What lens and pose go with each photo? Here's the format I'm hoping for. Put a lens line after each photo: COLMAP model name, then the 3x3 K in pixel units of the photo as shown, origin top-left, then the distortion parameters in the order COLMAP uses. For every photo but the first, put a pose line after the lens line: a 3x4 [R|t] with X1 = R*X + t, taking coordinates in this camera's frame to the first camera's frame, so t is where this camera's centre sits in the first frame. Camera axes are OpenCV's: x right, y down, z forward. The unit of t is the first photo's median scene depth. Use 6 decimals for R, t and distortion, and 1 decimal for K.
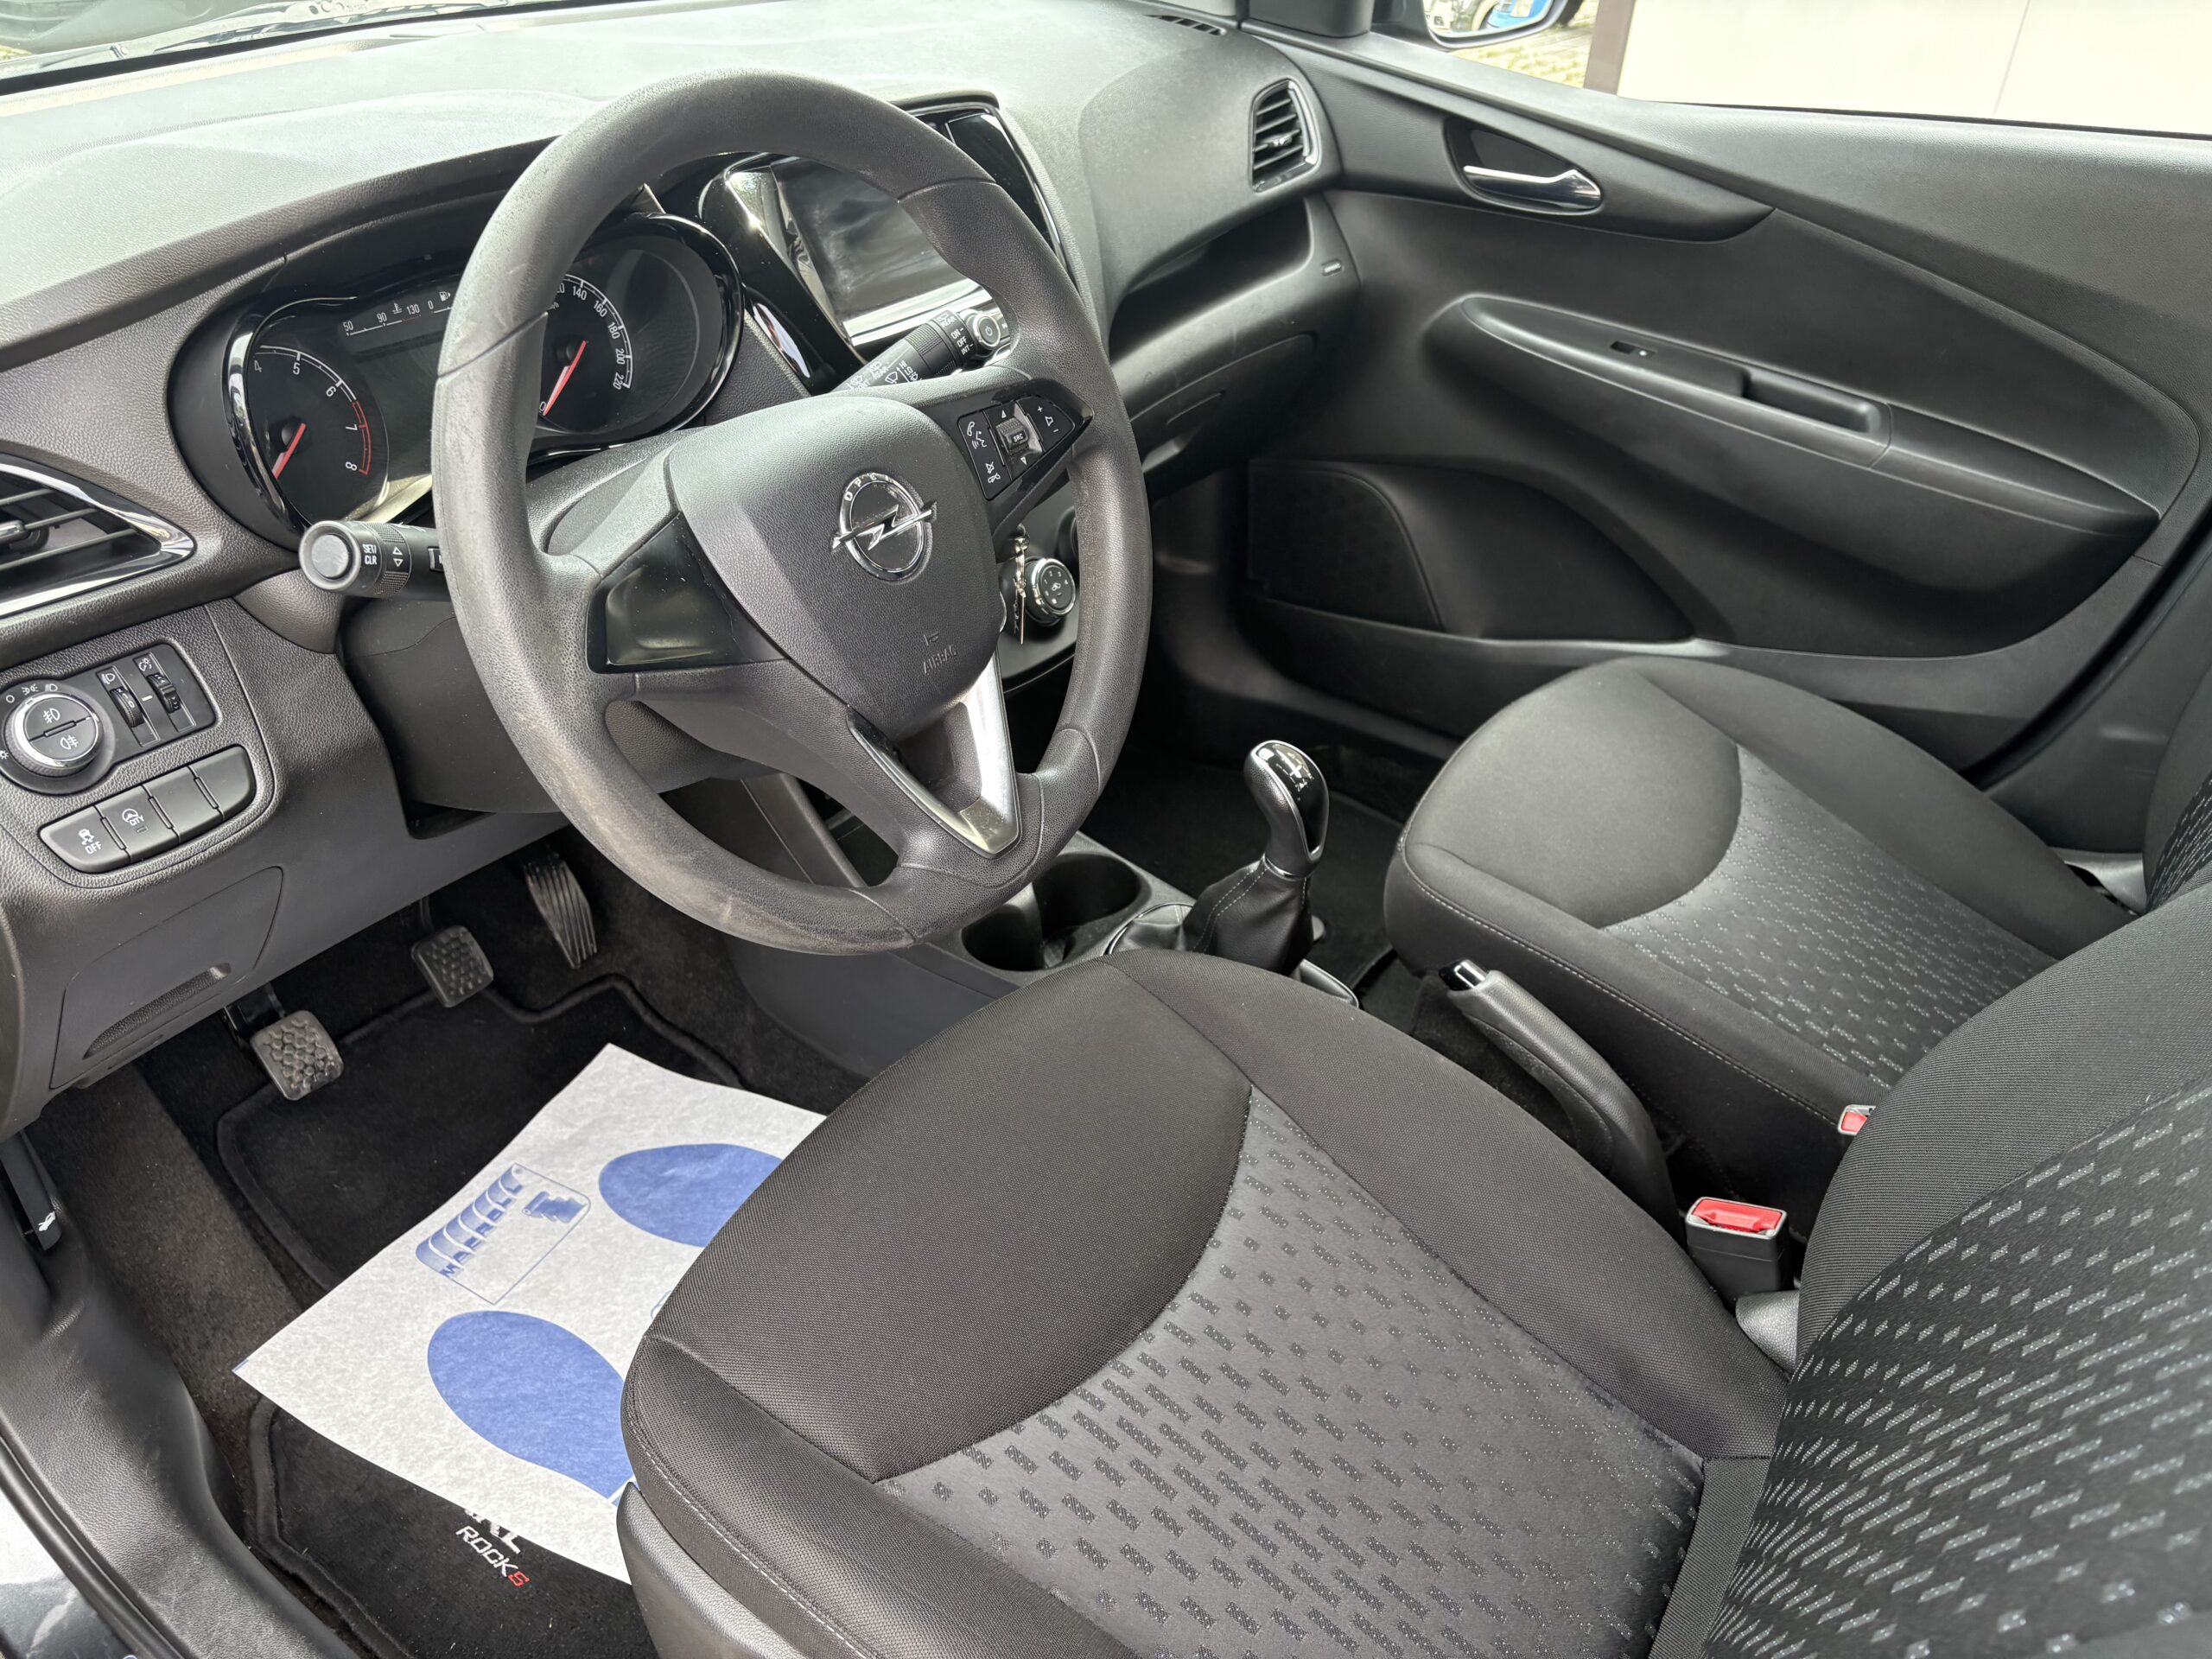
lens RADIAL K [[1689.6, 0, 1087.8], [0, 1689.6, 770.5], [0, 0, 1]] dist [0.086067, -0.095080]
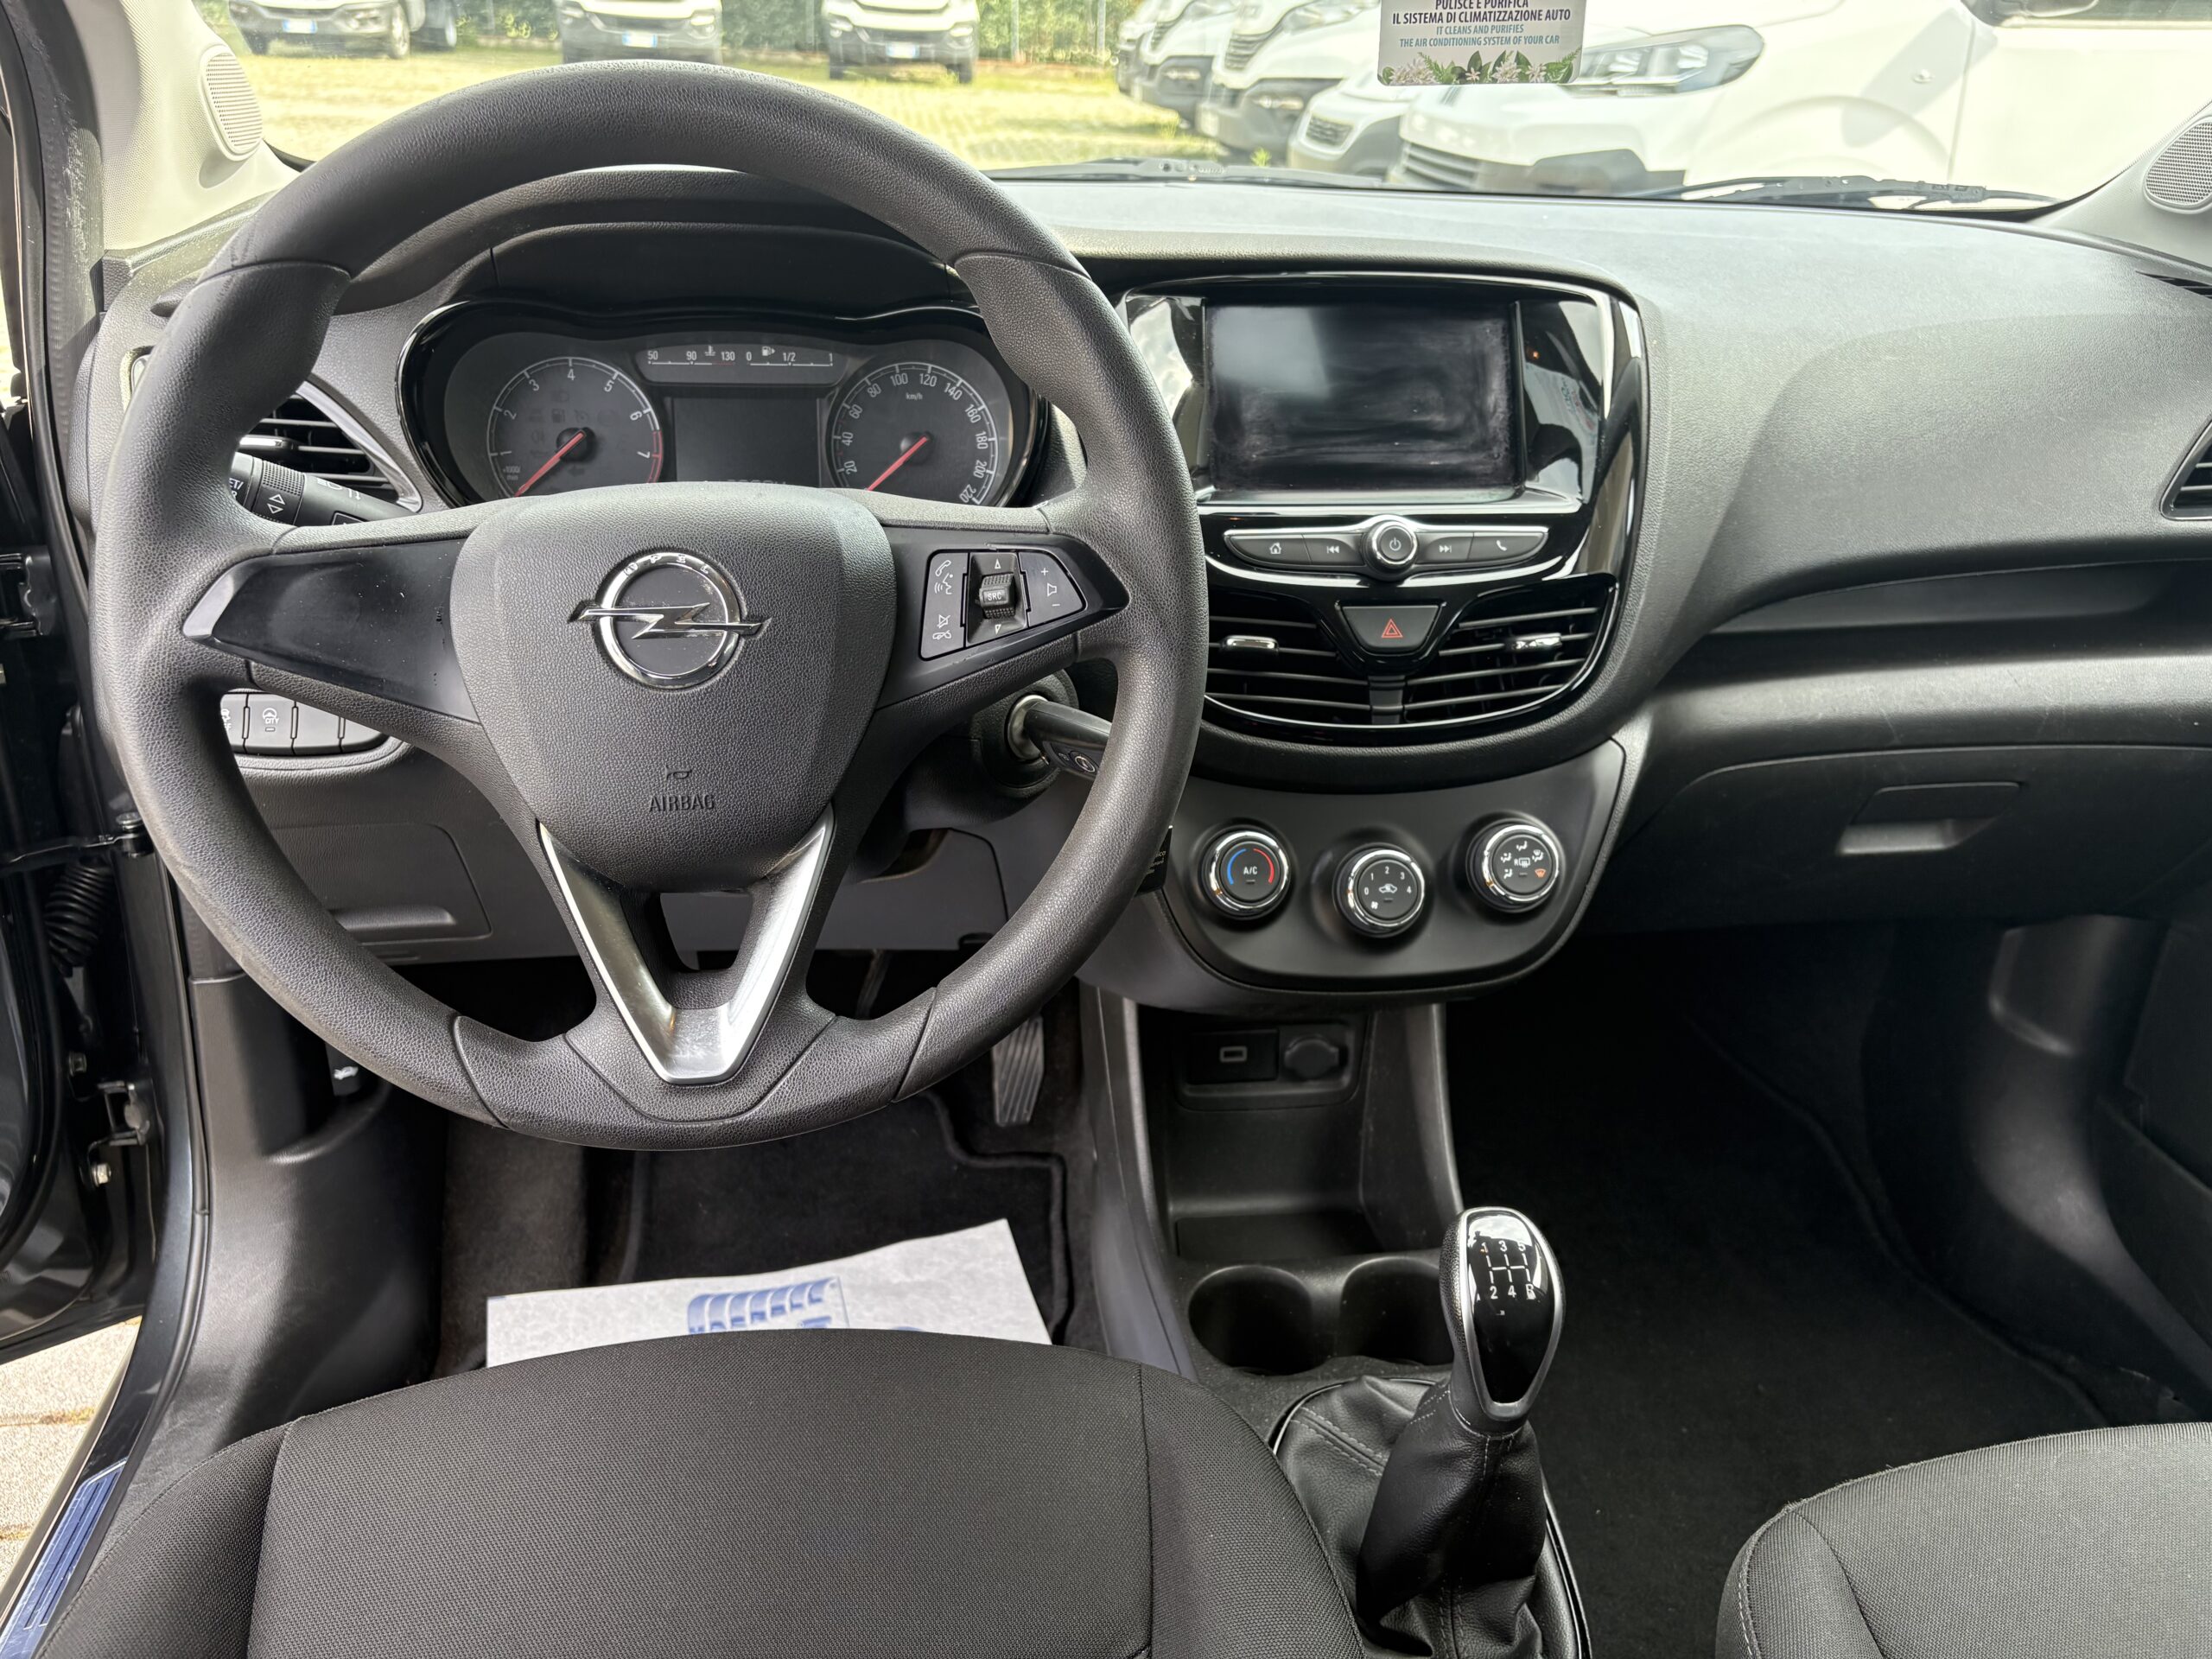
lens RADIAL K [[1689.6, 0, 1087.8], [0, 1689.6, 770.5], [0, 0, 1]] dist [0.086067, -0.095080]
pose [[0.681512, 0.306198, -0.664668, 0.428027], [-0.405213, 0.914205, 0.005672, -0.127236], [0.609380, 0.265466, 0.747117, 0.414189]]
